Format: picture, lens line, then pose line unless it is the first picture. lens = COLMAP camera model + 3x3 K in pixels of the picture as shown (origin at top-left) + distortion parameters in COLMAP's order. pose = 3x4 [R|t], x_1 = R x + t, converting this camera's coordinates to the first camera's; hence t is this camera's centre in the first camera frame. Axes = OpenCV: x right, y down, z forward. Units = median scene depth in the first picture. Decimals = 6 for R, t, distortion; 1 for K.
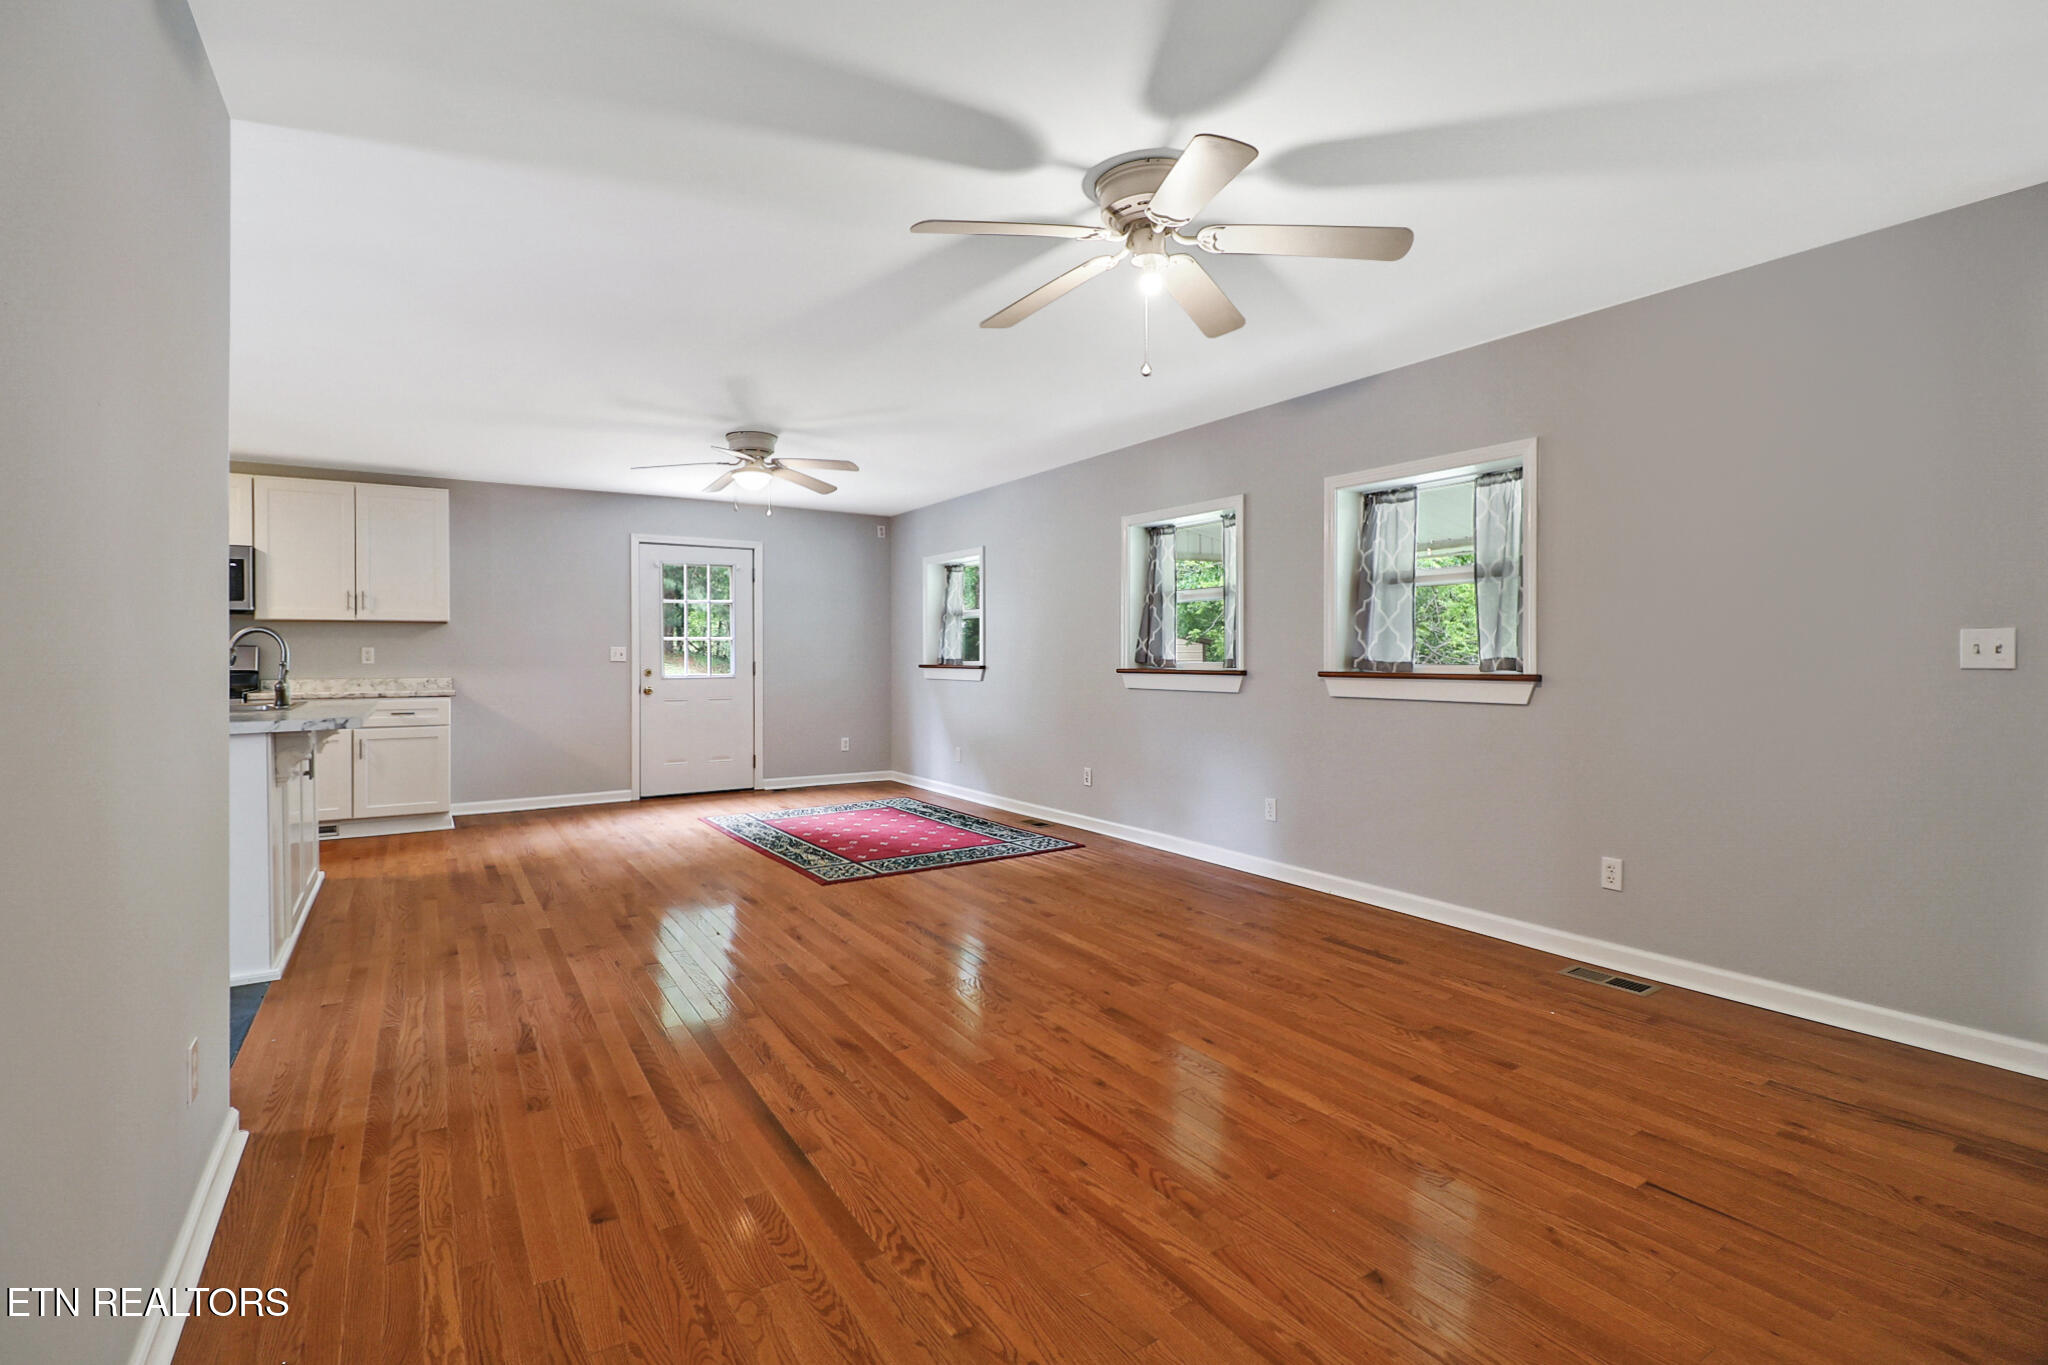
lens RADIAL K [[936.7, 0, 1012.8], [0, 936.7, 649.6], [0, 0, 1]] dist [-0.004404, -0.010351]
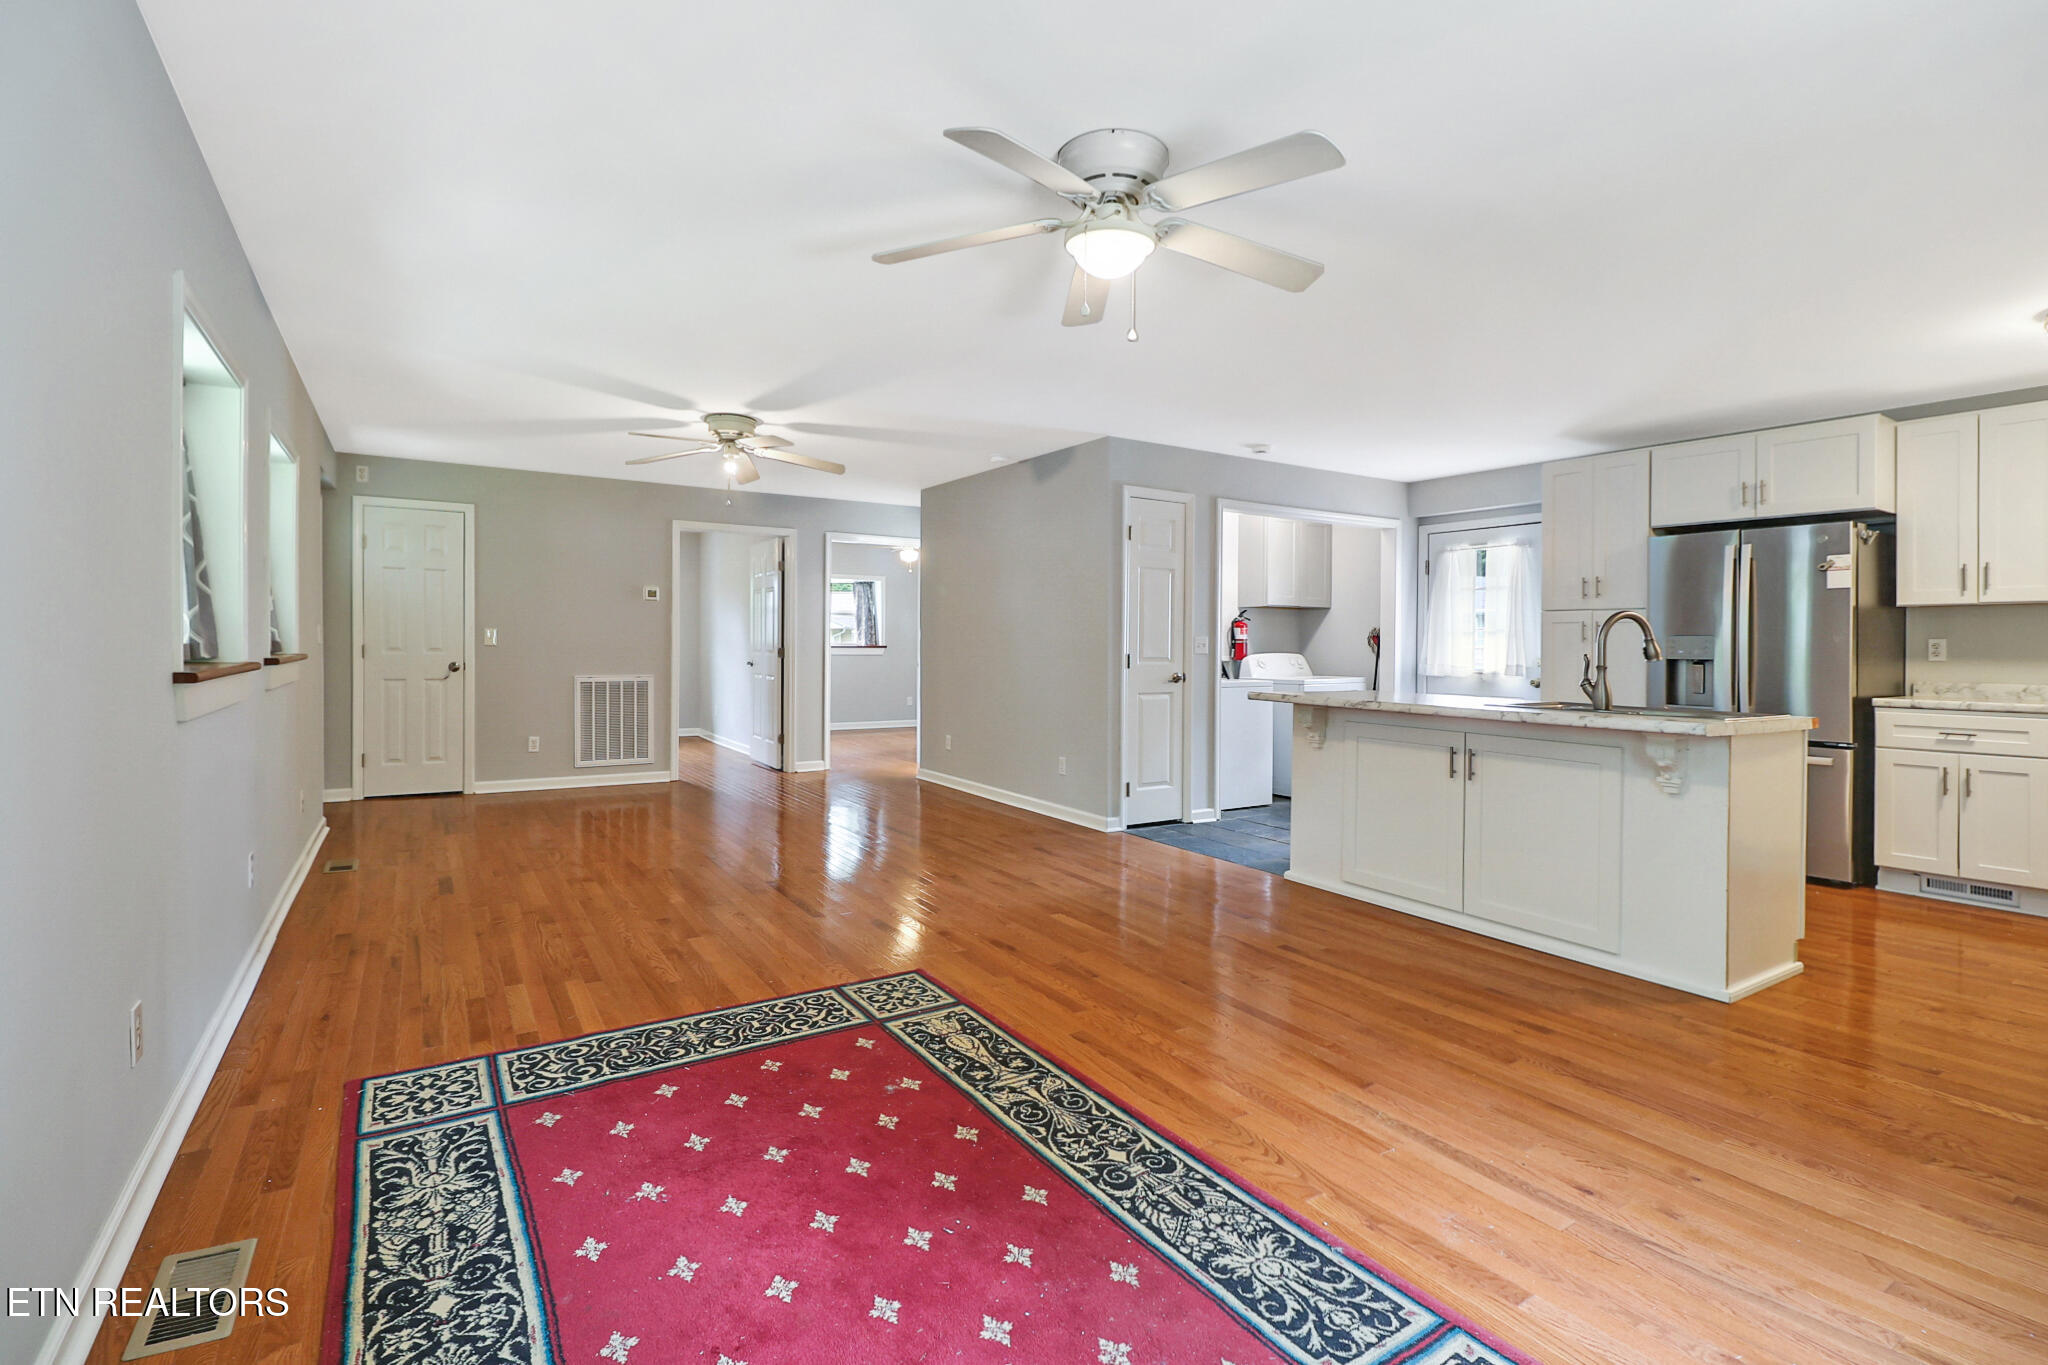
lens RADIAL K [[950.4, 0, 998.0], [0, 950.4, 637.7], [0, 0, 1]] dist [-0.009835, -0.006683]
pose [[-0.999879, -0.007441, 0.013671, -0.210178], [-0.007615, 0.999890, -0.012758, 0.009806], [-0.013575, -0.012861, -0.999825, 1.337944]]
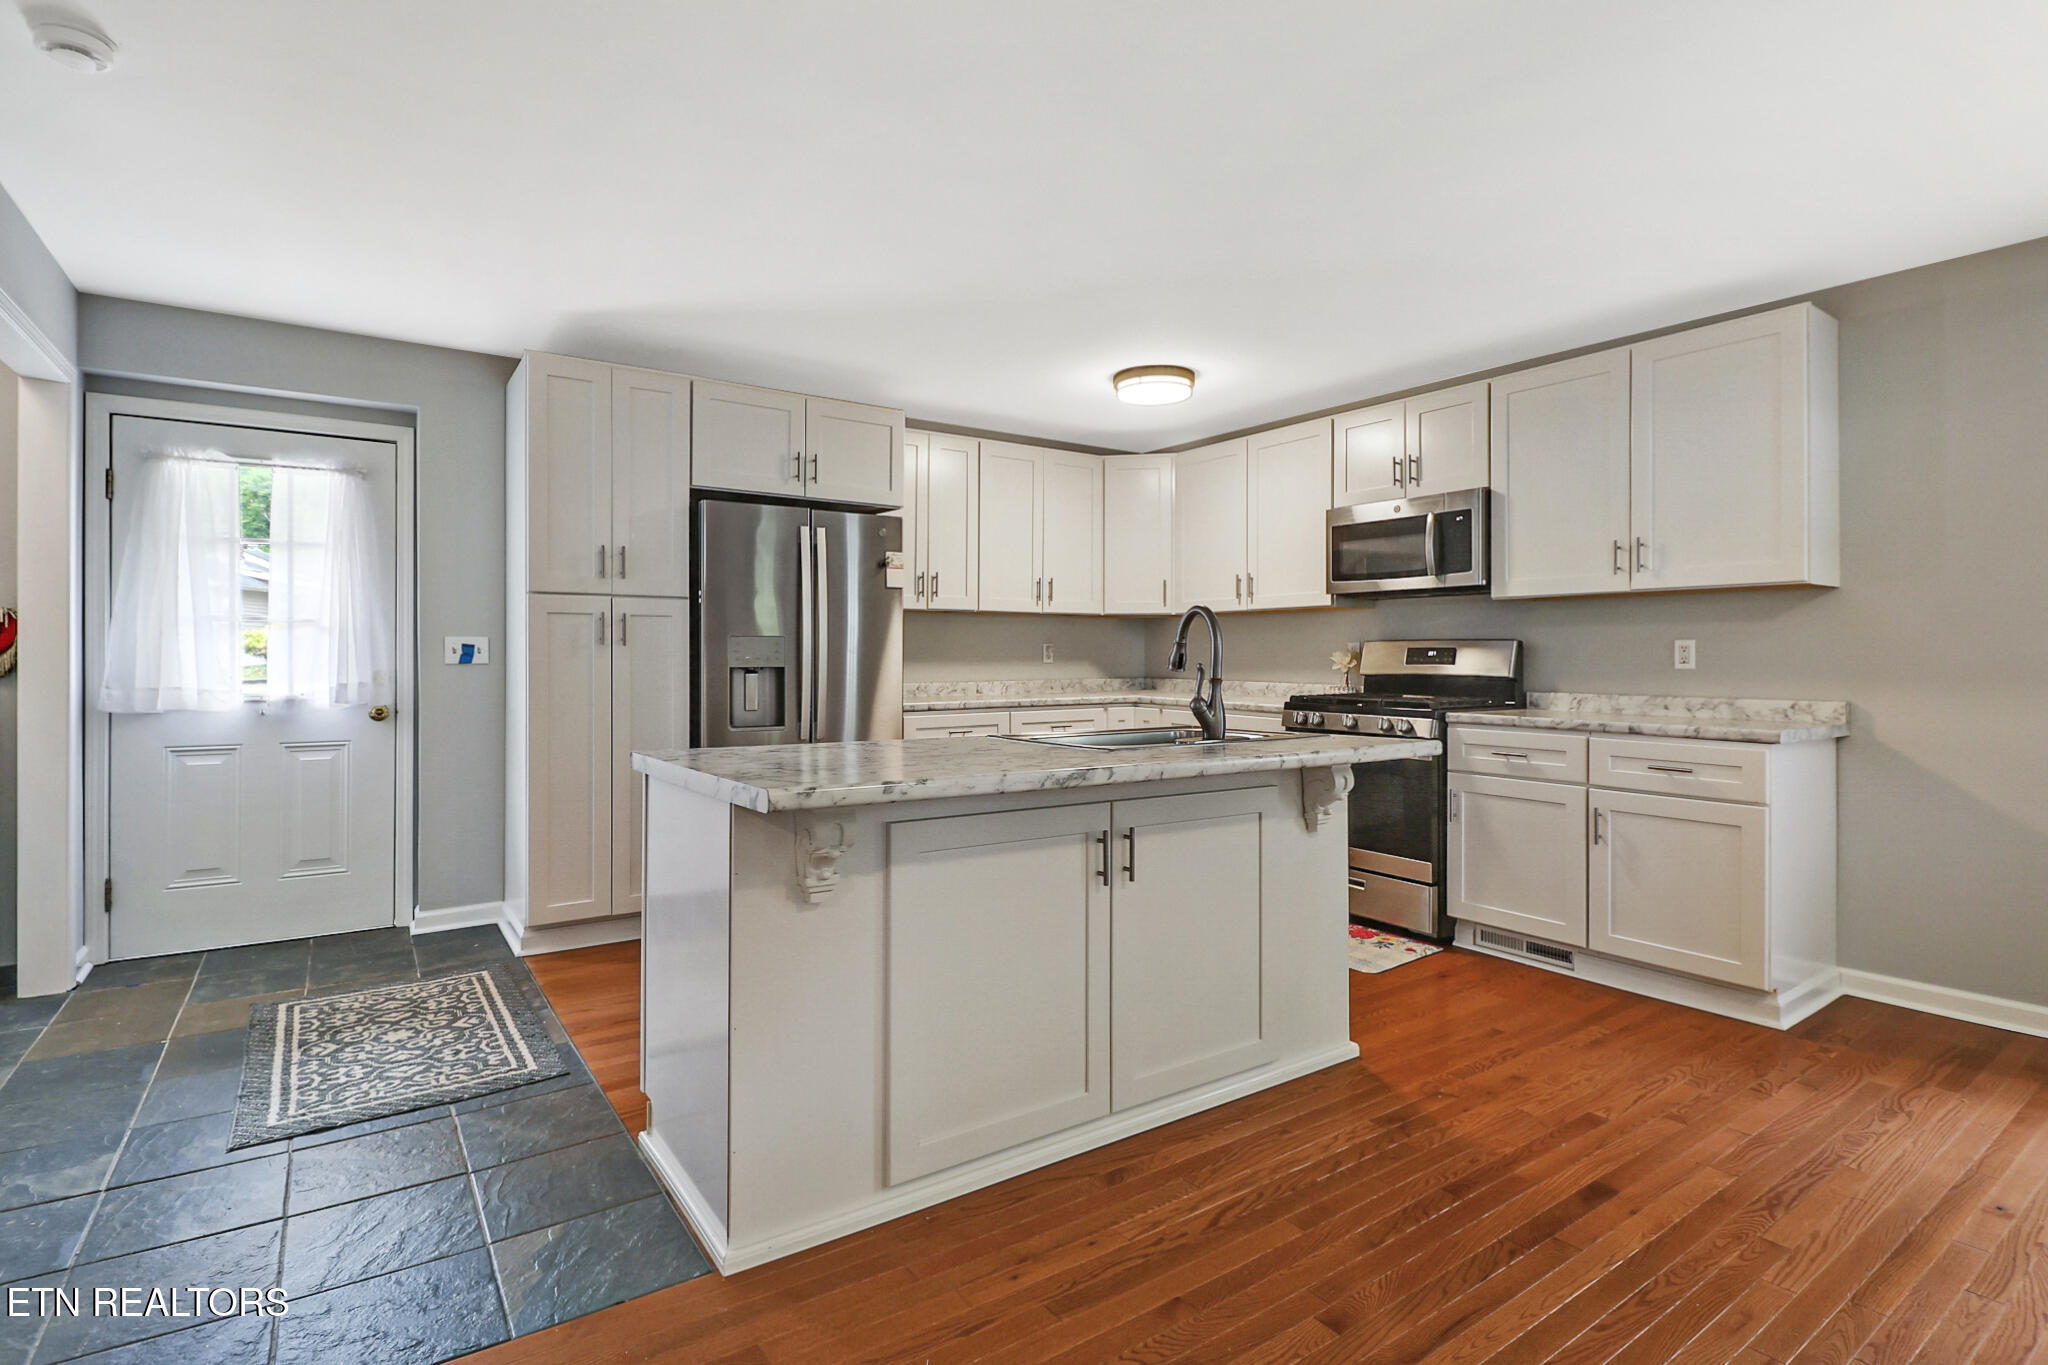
lens RADIAL K [[994.3, 0, 1004.3], [0, 994.3, 650.7], [0, 0, 1]] dist [-0.004184, -0.006338]
pose [[0.031895, -0.002593, -0.999488, -0.127772], [0.003283, 0.999992, -0.002489, 0.004399], [0.999486, -0.003202, 0.031904, 0.629306]]
